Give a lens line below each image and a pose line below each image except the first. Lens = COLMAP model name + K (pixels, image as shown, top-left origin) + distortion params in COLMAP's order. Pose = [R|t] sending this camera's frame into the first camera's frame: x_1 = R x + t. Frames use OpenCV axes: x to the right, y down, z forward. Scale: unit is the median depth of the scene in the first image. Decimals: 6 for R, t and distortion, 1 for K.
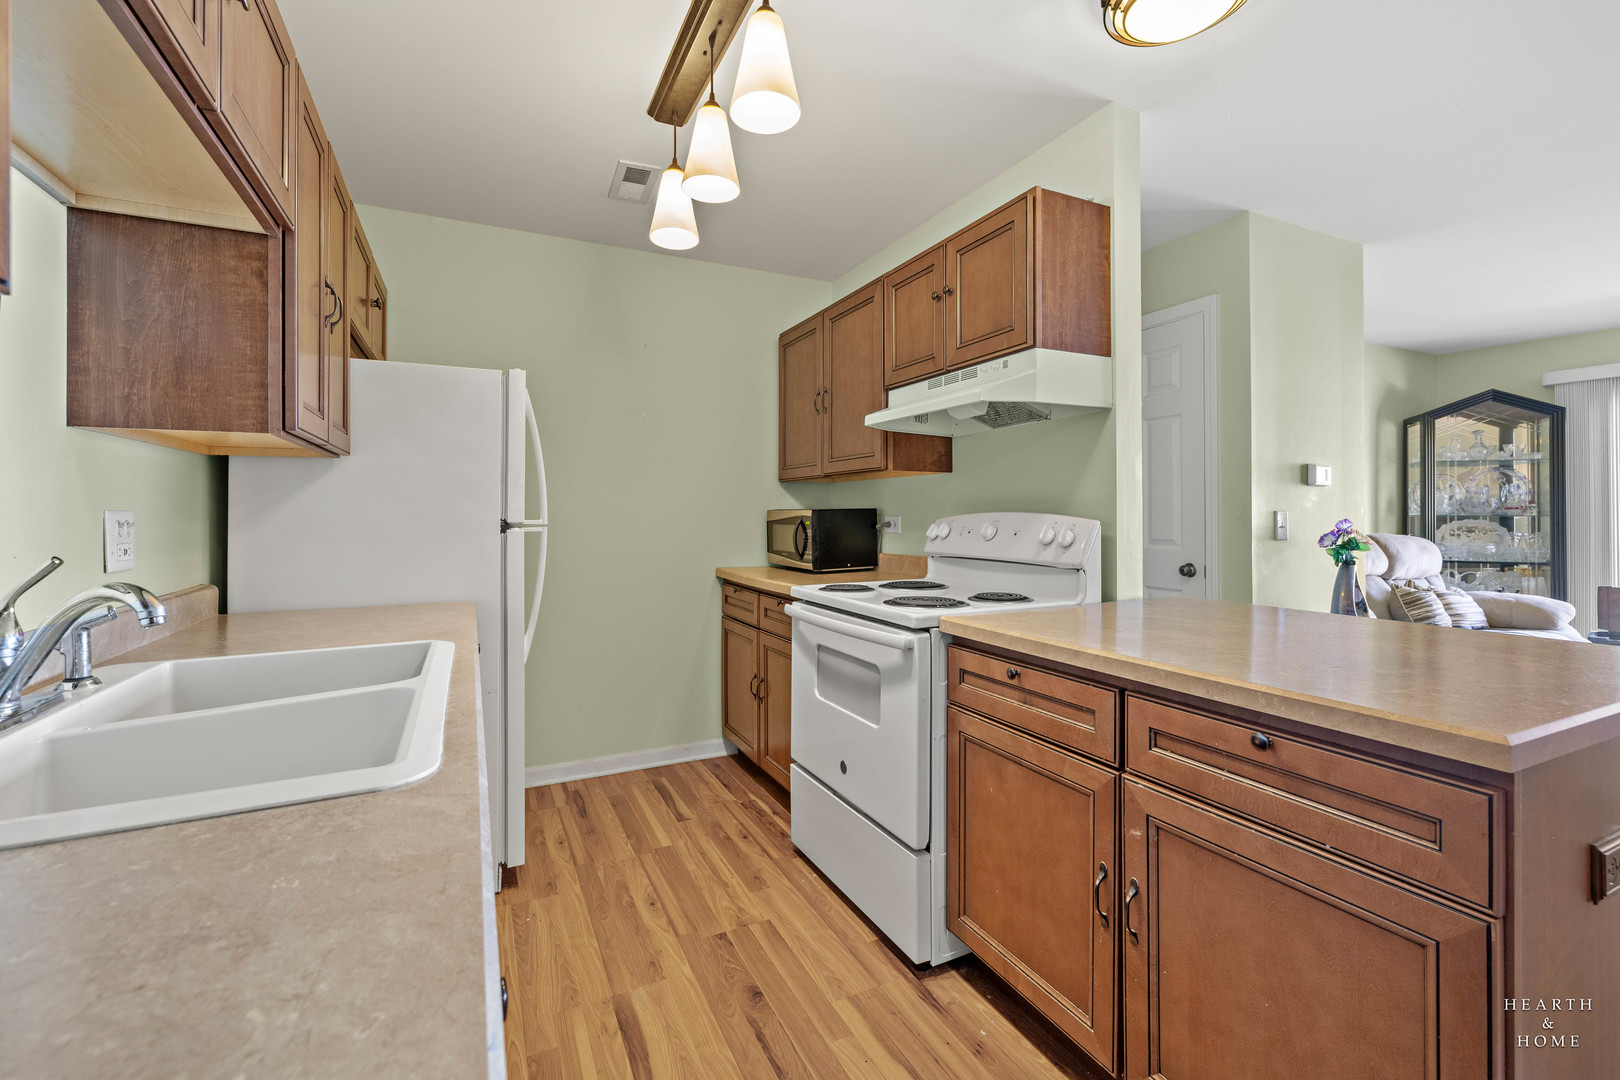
lens RADIAL K [[692.8, 0, 804.2], [0, 692.8, 514.5], [0, 0, 1]] dist [0.000775, 0.000027]
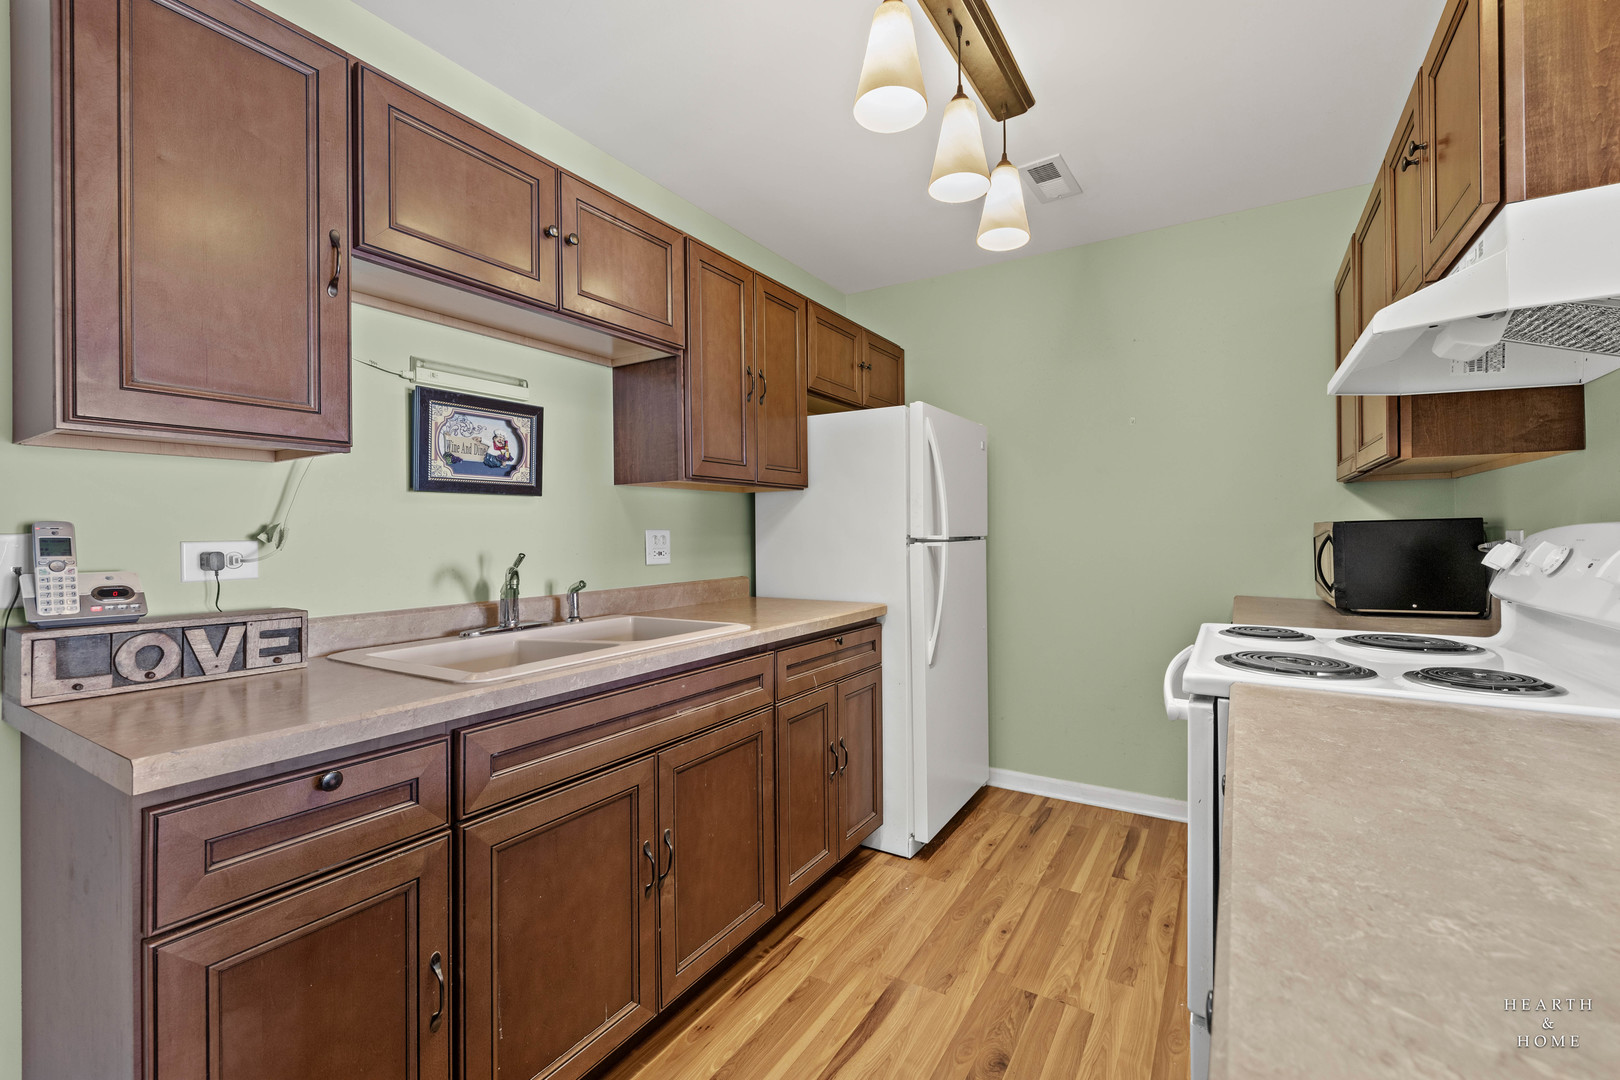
lens RADIAL K [[688.0, 0, 812.1], [0, 688.0, 534.6], [0, 0, 1]] dist [-0.001260, -0.000088]
pose [[0.532464, 0.000999, -0.846452, 0.420995], [0.004423, 0.999982, 0.003963, 0.001241], [0.846441, -0.005854, 0.532451, 0.245399]]
